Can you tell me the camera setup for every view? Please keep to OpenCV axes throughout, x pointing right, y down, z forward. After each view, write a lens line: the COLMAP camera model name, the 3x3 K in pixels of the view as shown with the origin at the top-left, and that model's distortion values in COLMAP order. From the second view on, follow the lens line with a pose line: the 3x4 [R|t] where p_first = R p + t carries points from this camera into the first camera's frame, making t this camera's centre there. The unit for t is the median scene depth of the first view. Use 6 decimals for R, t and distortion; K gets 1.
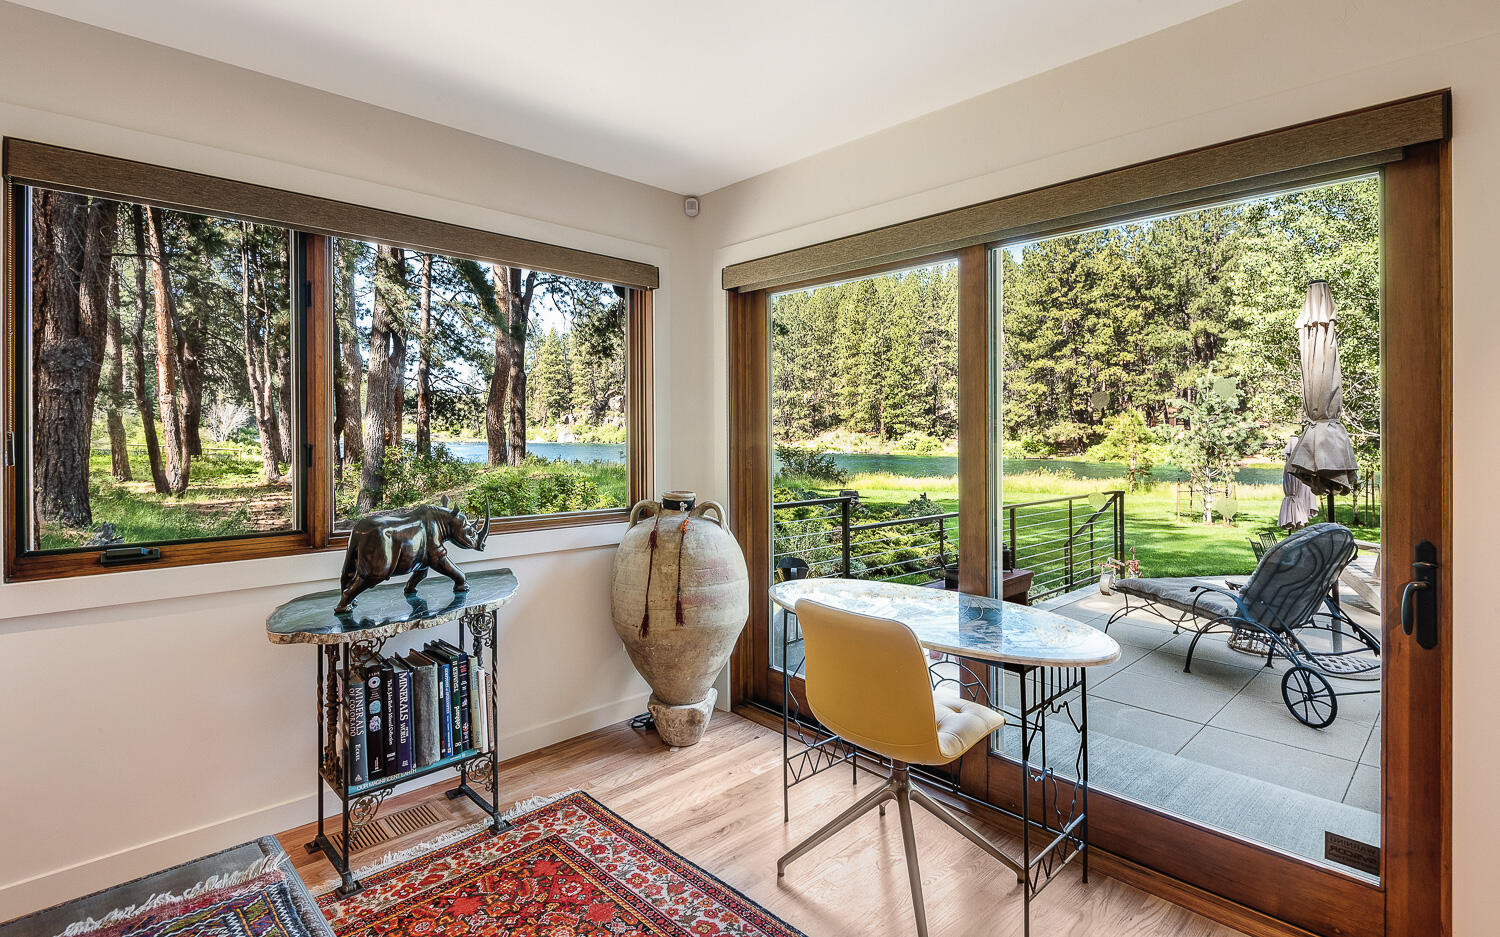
lens RADIAL K [[716.2, 0, 742.2], [0, 716.2, 424.1], [0, 0, 1]] dist [-0.003151, -0.000474]
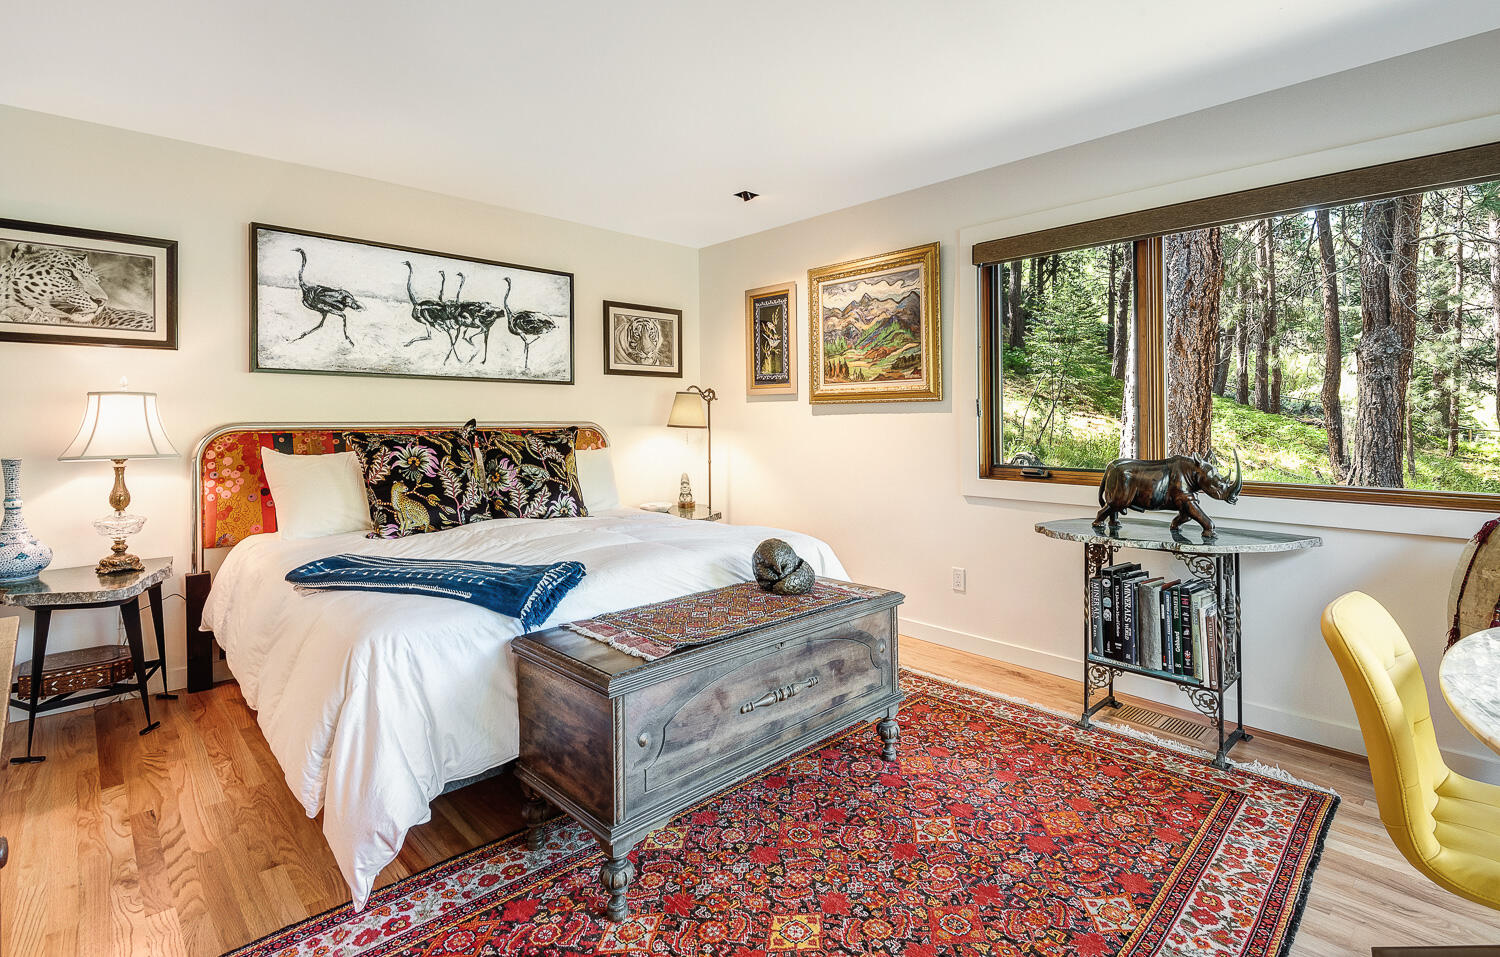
lens RADIAL K [[690.4, 0, 752.7], [0, 690.4, 414.4], [0, 0, 1]] dist [-0.000152, 0.000051]
pose [[0.014460, -0.004926, -0.999883, 0.699969], [0.009091, 0.999947, -0.004795, 0.048895], [0.999854, -0.009020, 0.014504, 0.316951]]
